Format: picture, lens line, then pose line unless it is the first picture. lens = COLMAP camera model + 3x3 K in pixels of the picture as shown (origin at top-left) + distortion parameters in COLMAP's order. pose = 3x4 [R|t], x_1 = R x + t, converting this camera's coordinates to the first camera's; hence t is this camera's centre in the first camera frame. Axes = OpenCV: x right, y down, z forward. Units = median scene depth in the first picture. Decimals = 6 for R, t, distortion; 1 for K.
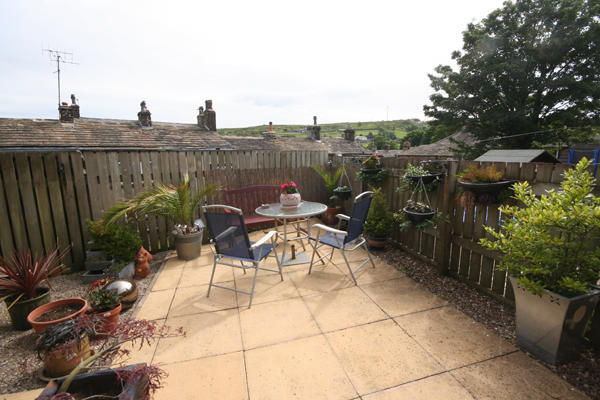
lens RADIAL K [[283.8, 0, 302.5], [0, 283.8, 201.9], [0, 0, 1]] dist [-0.001892, -0.001182]
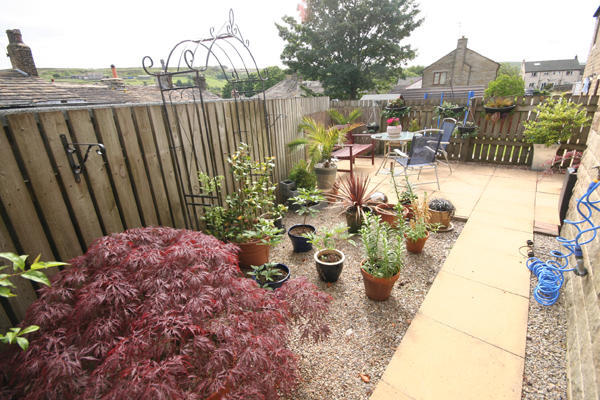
lens RADIAL K [[283.8, 0, 298.5], [0, 283.8, 198.5], [0, 0, 1]] dist [-0.001892, -0.001182]
pose [[0.826417, -0.209731, 0.522541, -0.196564], [0.125547, 0.973312, 0.192099, -0.000541], [-0.548884, -0.093150, 0.830692, 0.002776]]
